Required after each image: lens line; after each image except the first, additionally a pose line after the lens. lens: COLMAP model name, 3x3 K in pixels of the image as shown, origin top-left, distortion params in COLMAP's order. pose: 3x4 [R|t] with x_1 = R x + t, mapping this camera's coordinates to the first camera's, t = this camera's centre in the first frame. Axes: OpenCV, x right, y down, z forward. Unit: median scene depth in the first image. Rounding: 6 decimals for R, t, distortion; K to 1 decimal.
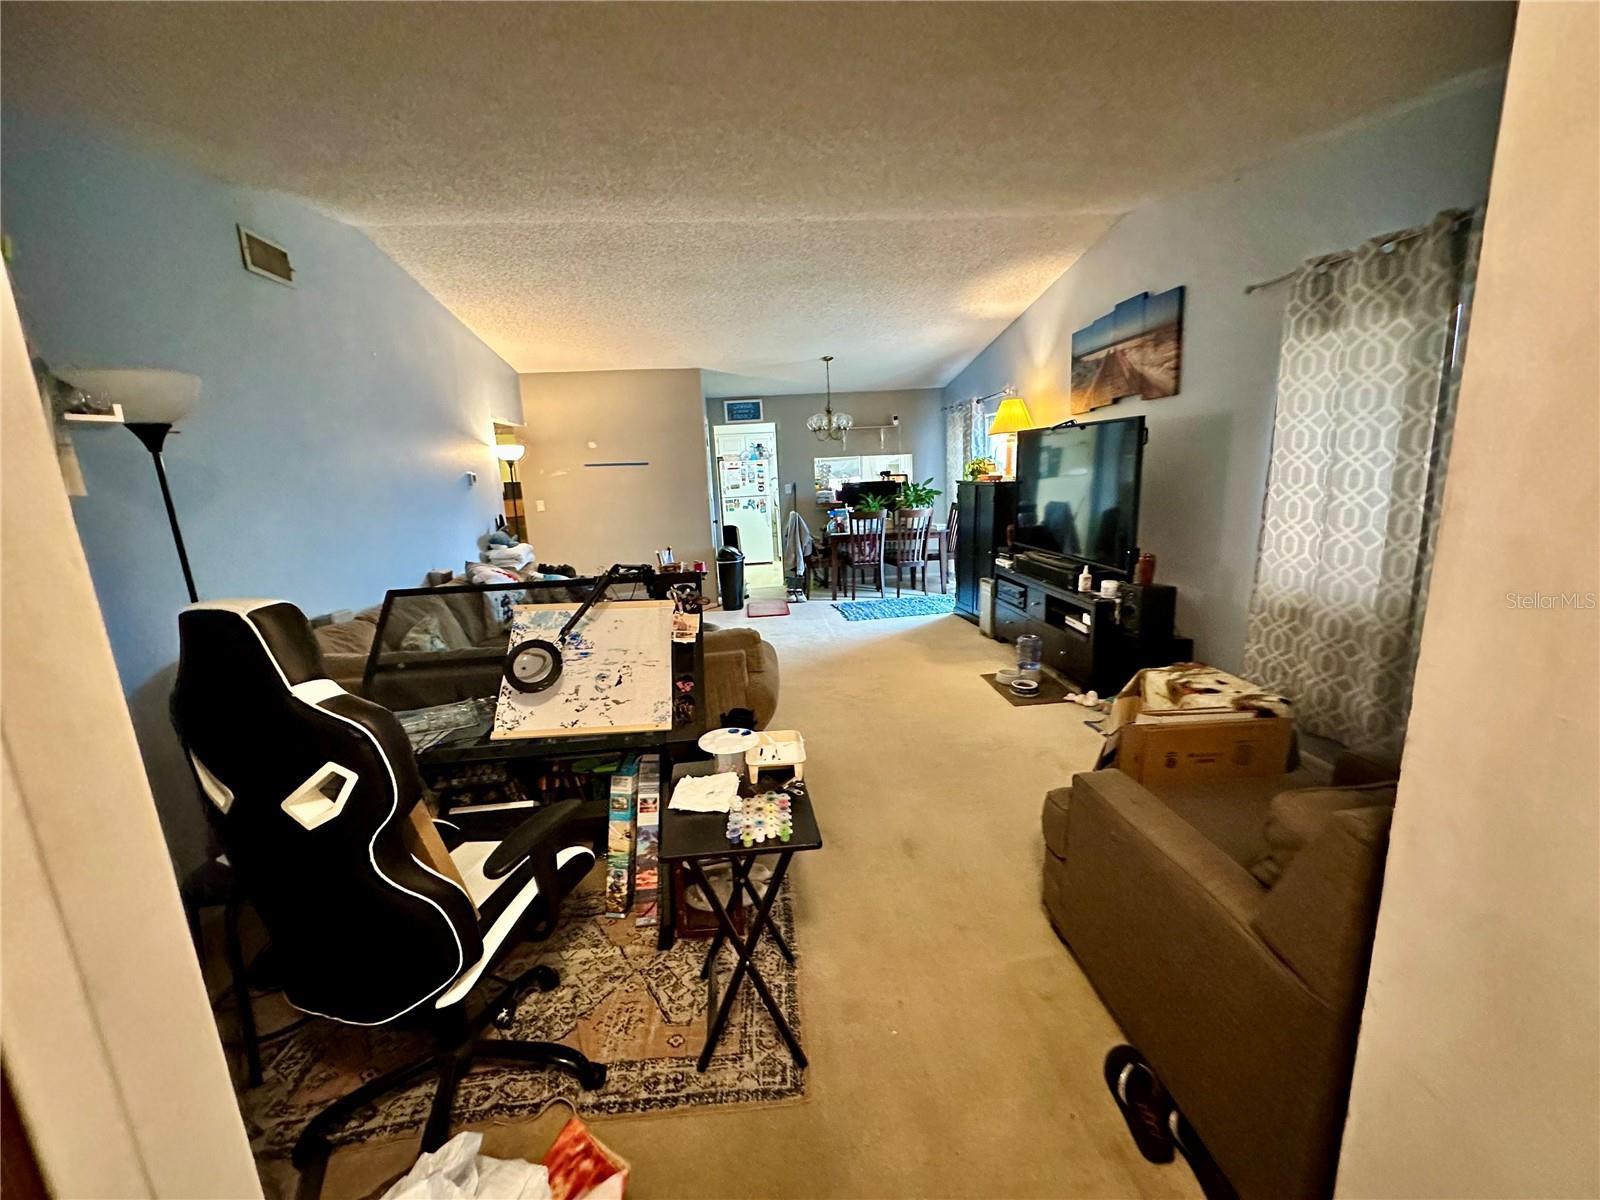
lens RADIAL K [[640.6, 0, 800.0], [0, 640.6, 600.0], [0, 0, 1]] dist [-0.000779, -0.000098]
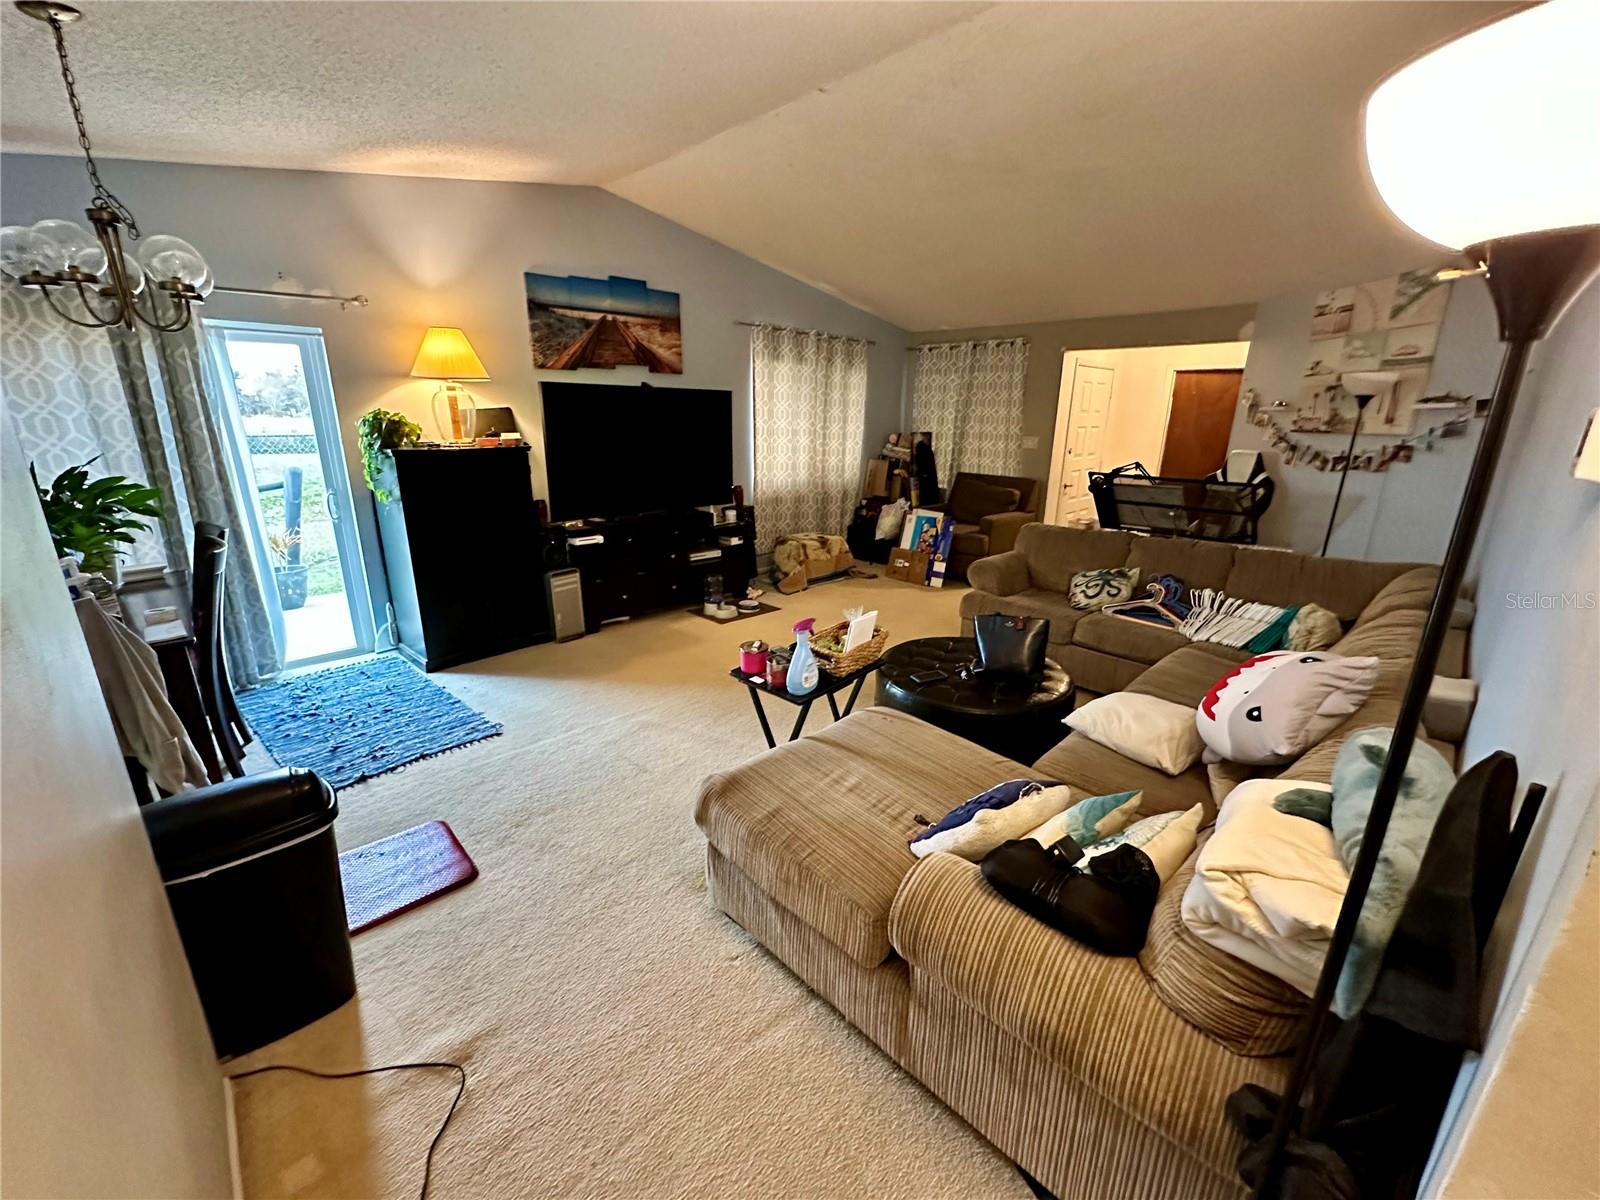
lens RADIAL K [[640.6, 0, 800.0], [0, 640.6, 600.0], [0, 0, 1]] dist [-0.000779, -0.000098]
pose [[-0.624833, -0.176608, 0.760522, -0.653329], [0.181232, 0.914668, 0.361301, -0.305307], [-0.759433, 0.363583, -0.539507, 1.607594]]
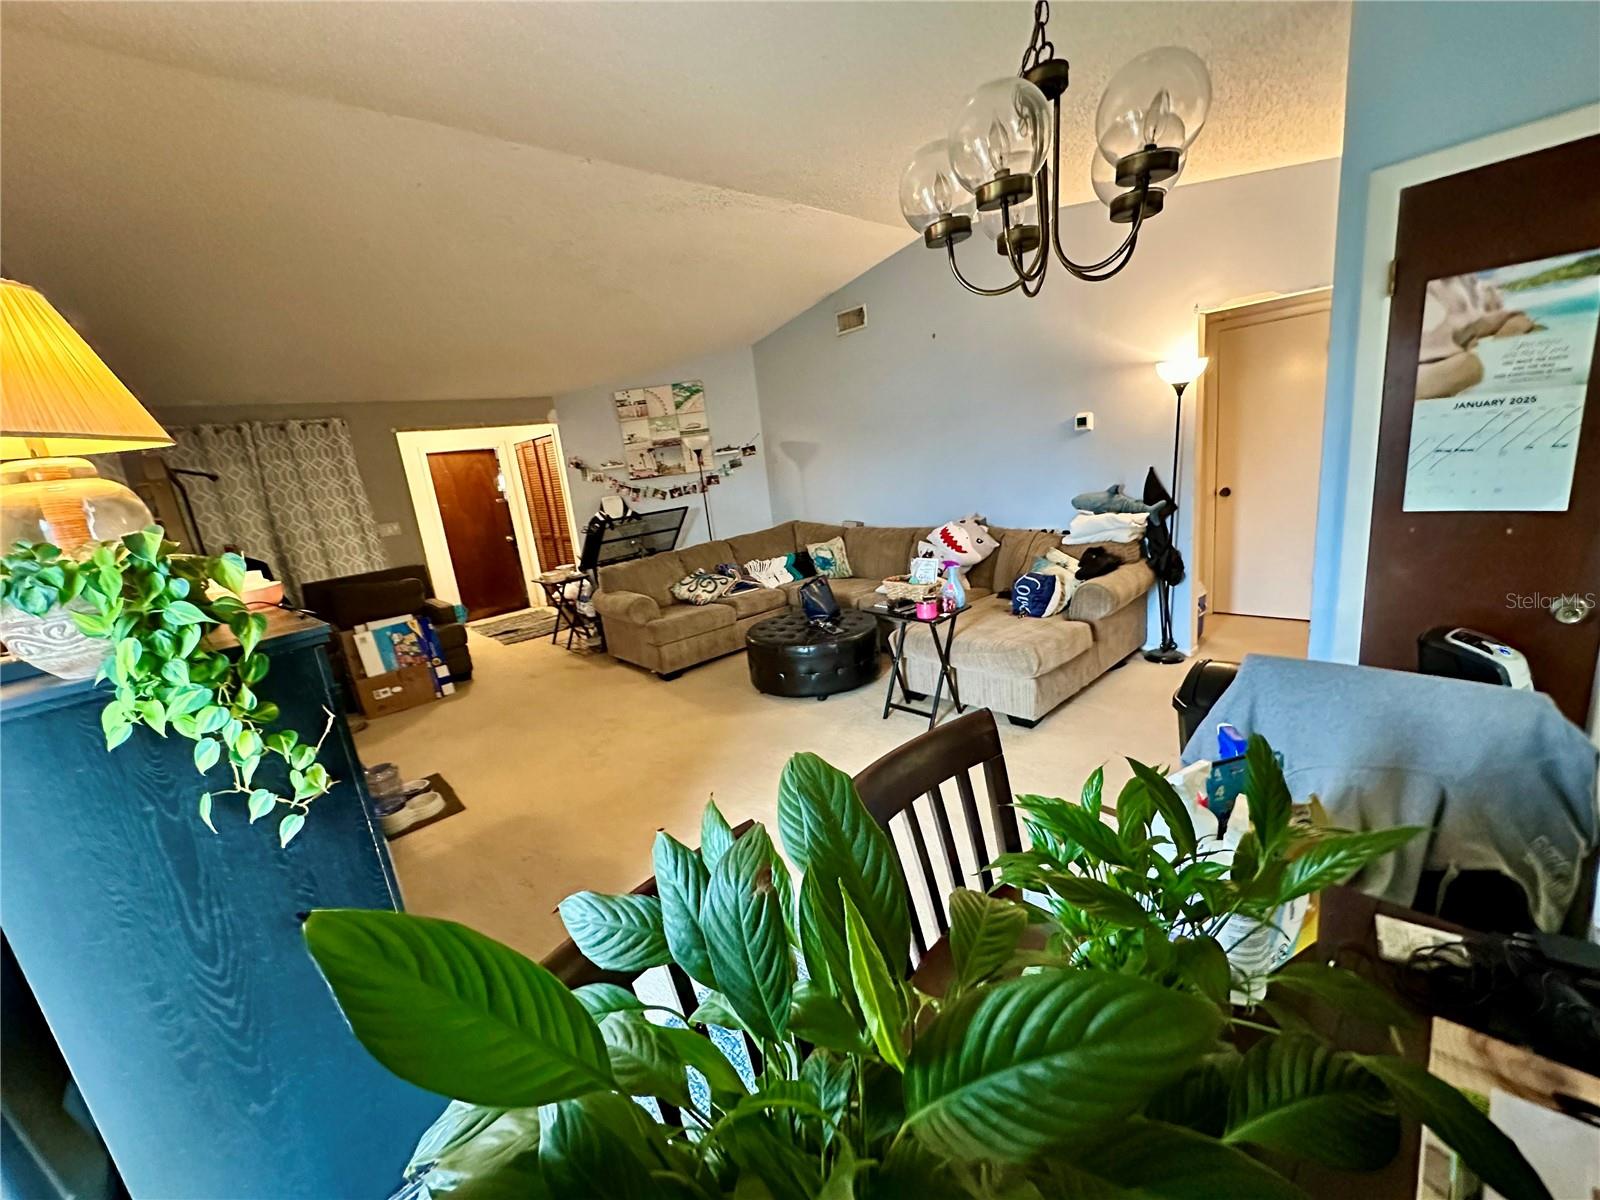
lens RADIAL K [[640.6, 0, 800.0], [0, 640.6, 600.0], [0, 0, 1]] dist [-0.000779, -0.000098]
pose [[-0.790809, 0.272946, -0.547834, 0.357777], [0.030105, 0.911323, 0.410590, -0.403200], [0.611322, 0.308206, -0.728899, 1.834007]]
